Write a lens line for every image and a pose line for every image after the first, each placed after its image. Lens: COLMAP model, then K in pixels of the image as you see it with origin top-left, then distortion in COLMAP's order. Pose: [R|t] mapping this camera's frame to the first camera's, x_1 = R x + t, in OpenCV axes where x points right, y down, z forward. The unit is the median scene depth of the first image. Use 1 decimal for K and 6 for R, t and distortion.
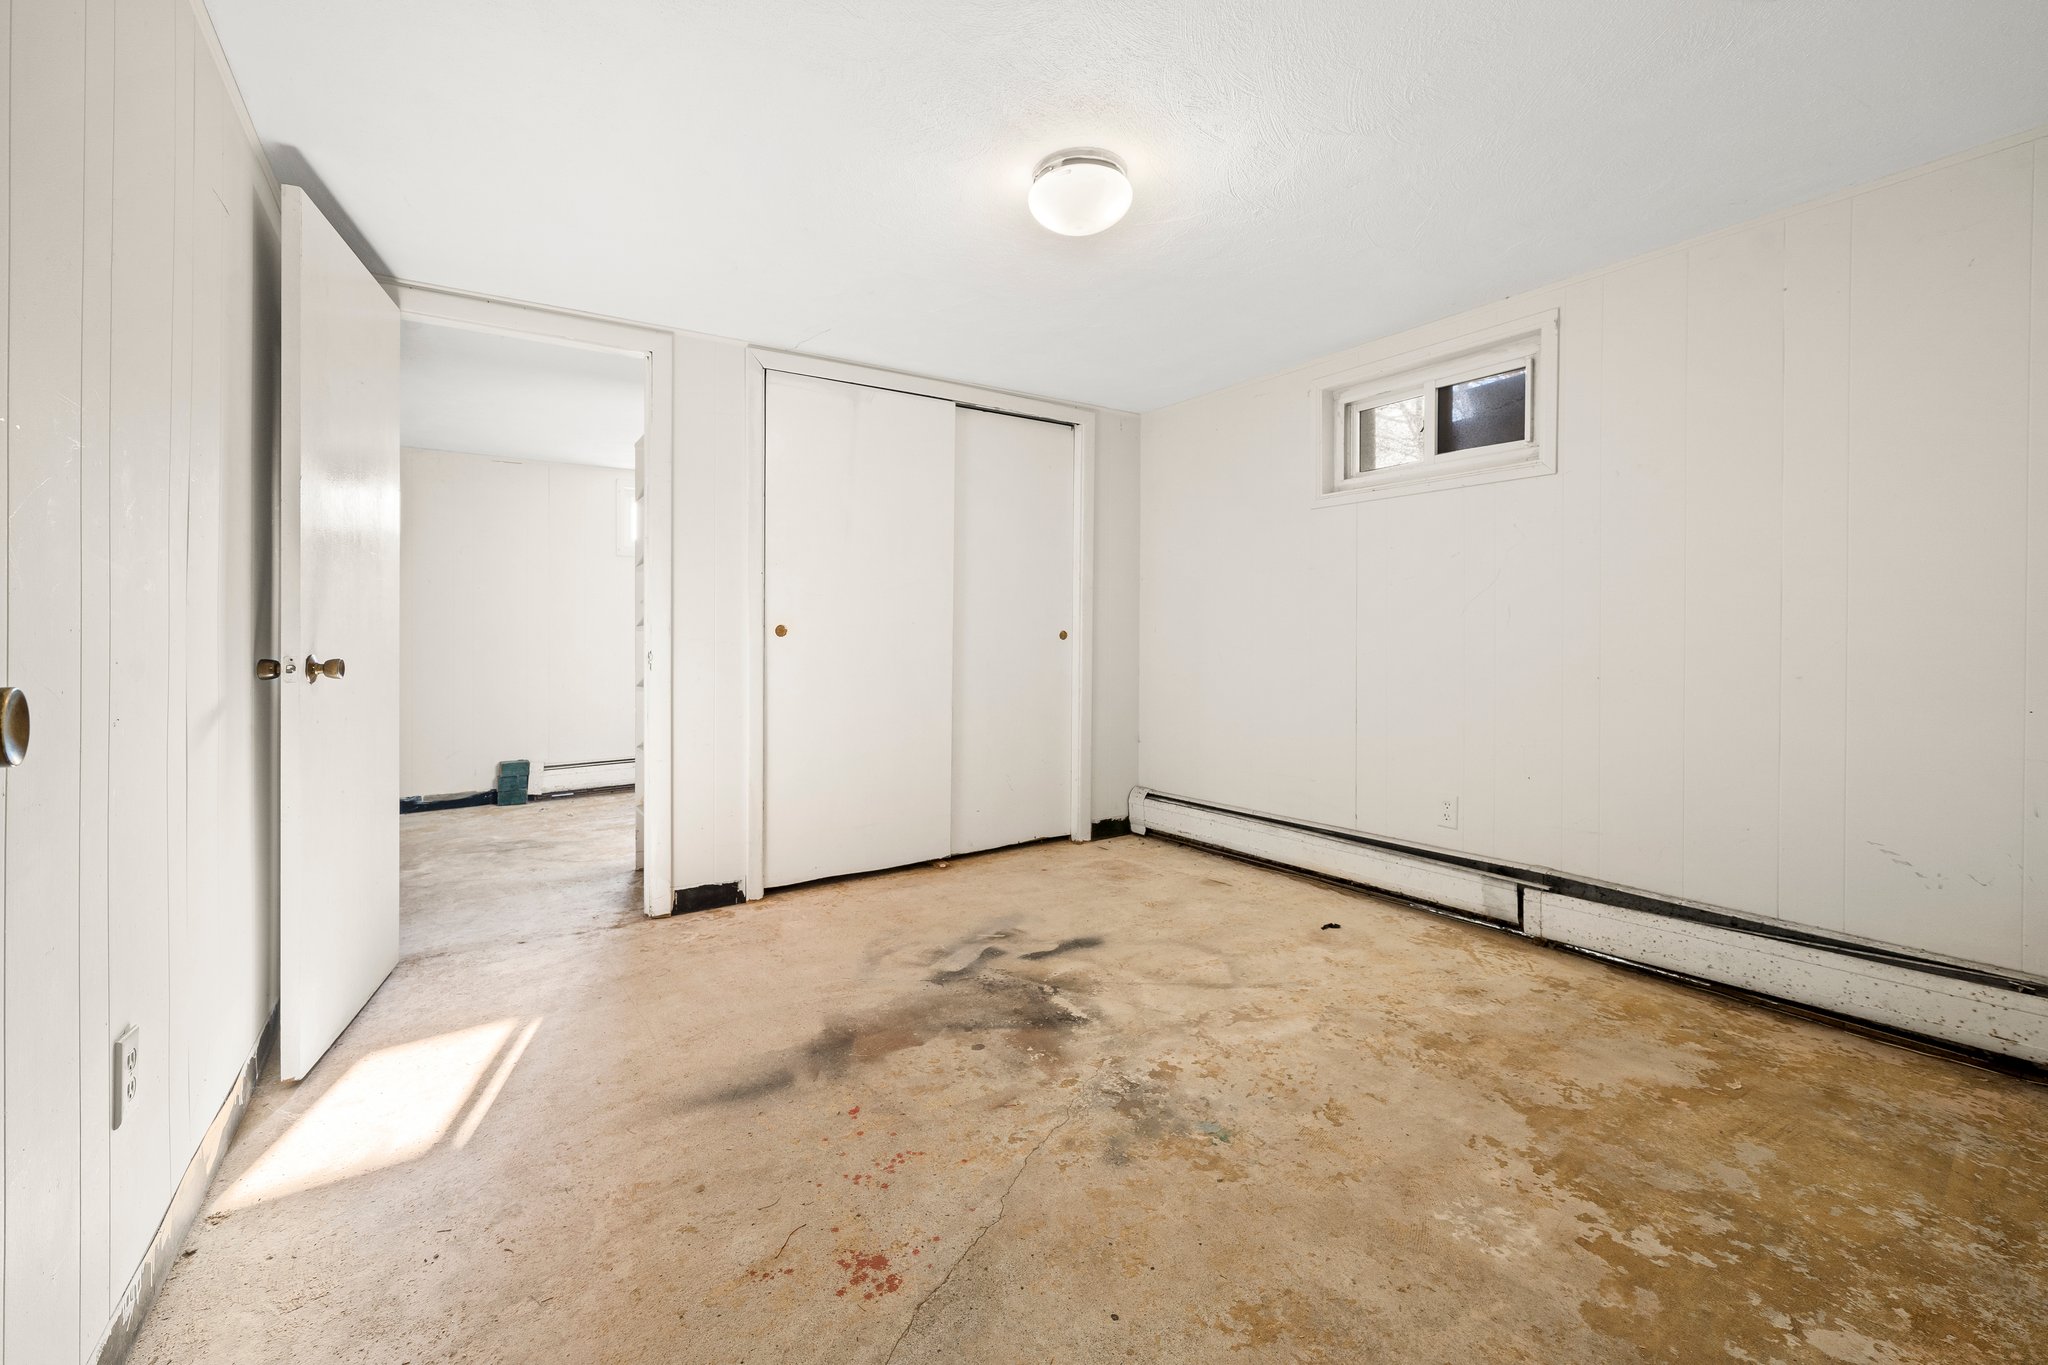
lens RADIAL K [[833.3, 0, 989.2], [0, 833.3, 636.0], [0, 0, 1]] dist [-0.000743, 0.000134]
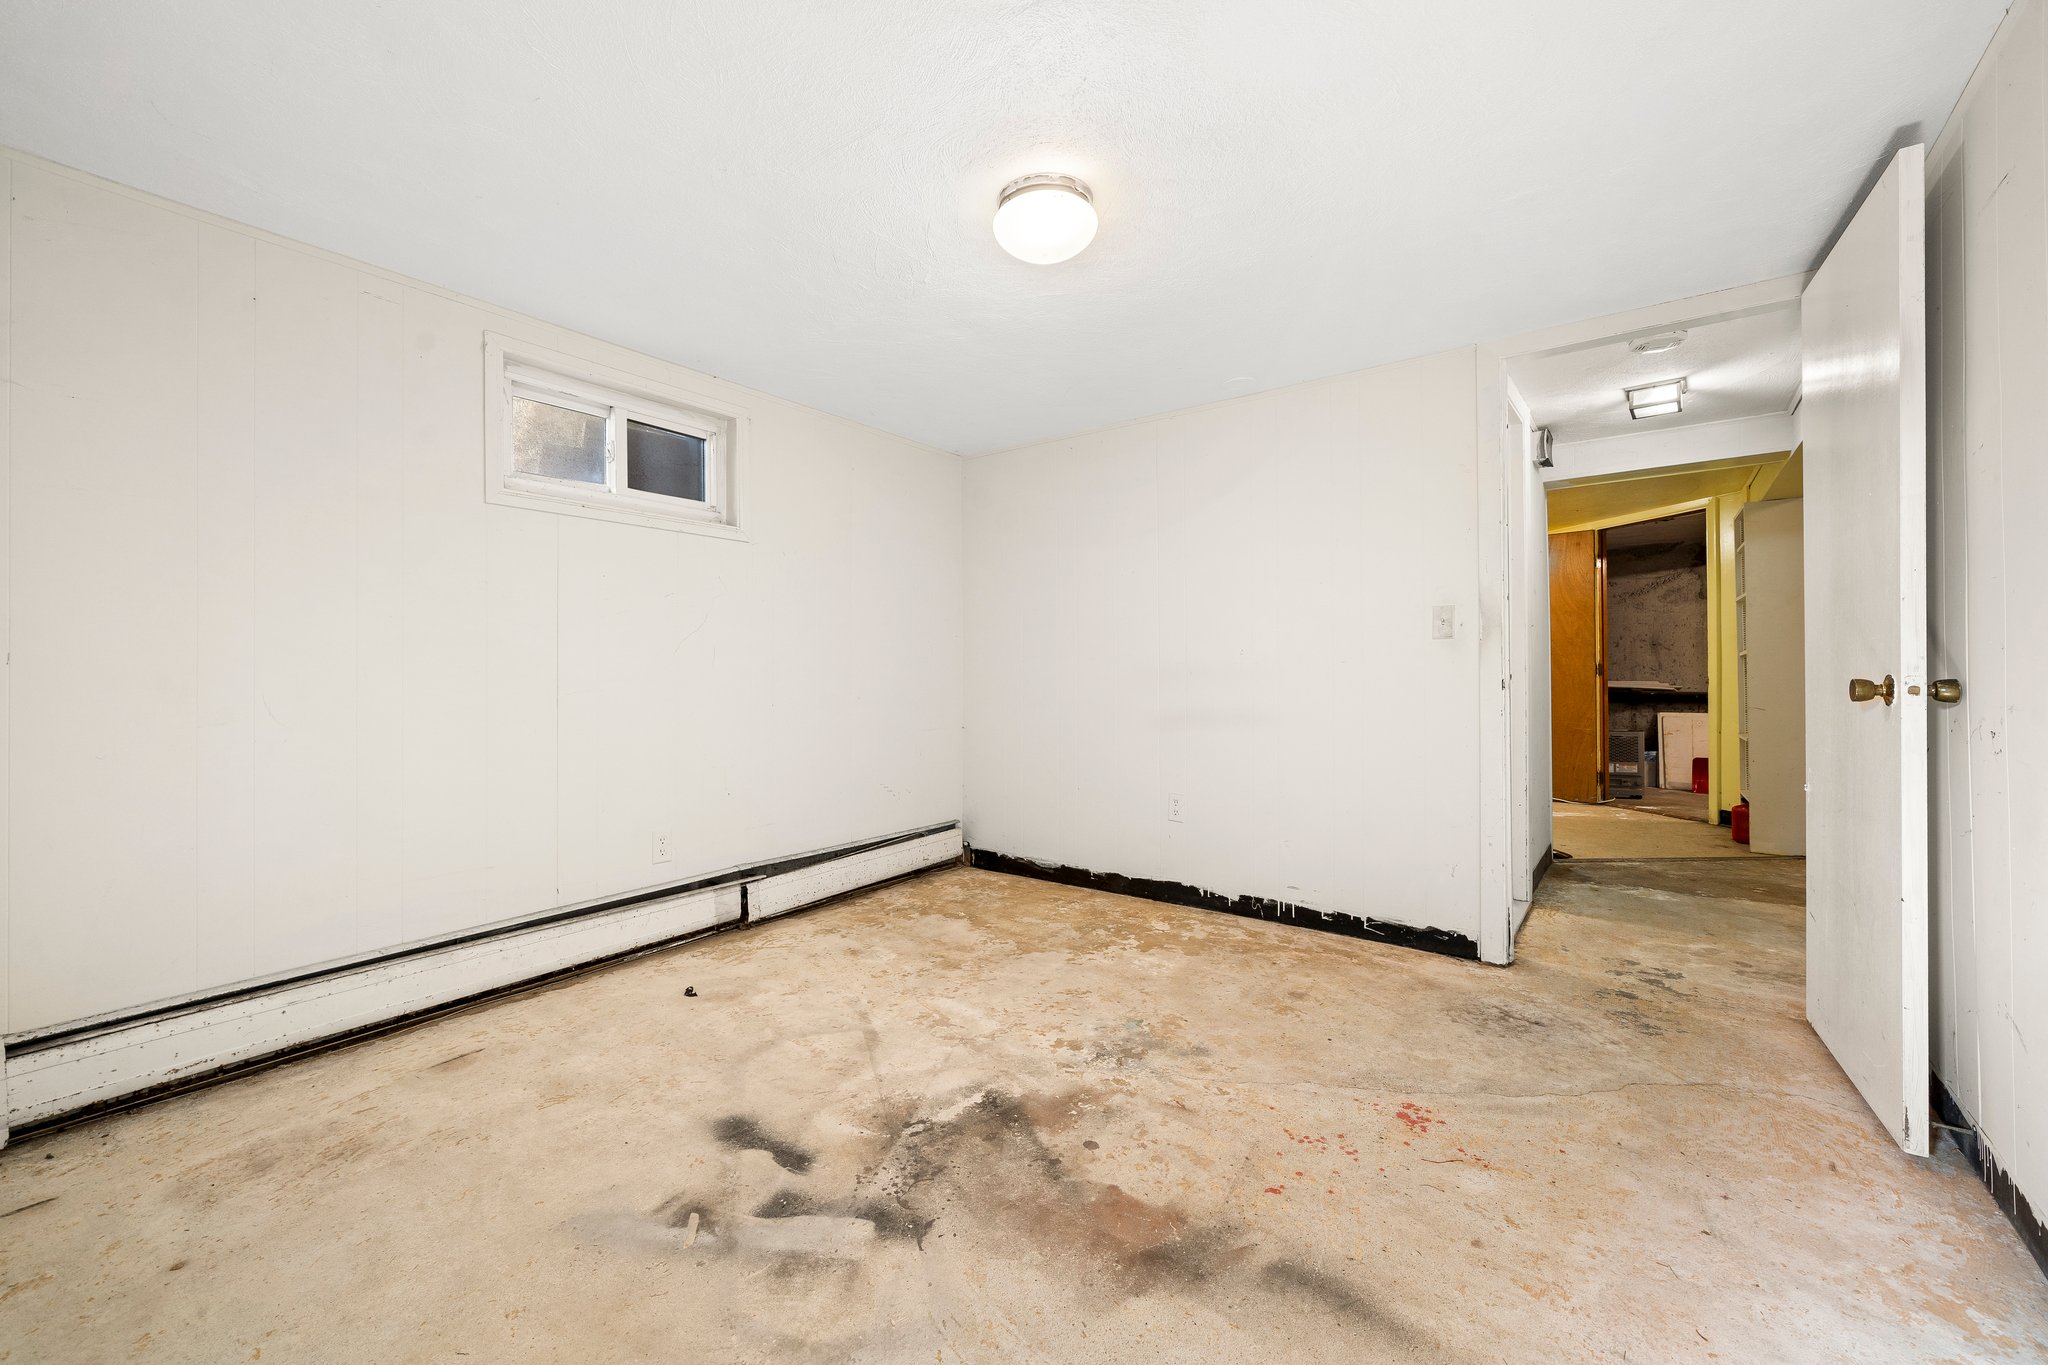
lens RADIAL K [[833.3, 0, 1020.0], [0, 833.3, 678.9], [0, 0, 1]] dist [-0.000743, 0.000134]
pose [[-0.359688, -0.000084, 0.933073, -0.806372], [0.005081, 0.999985, 0.002049, 0.010706], [-0.933059, 0.005478, -0.359682, 1.405908]]
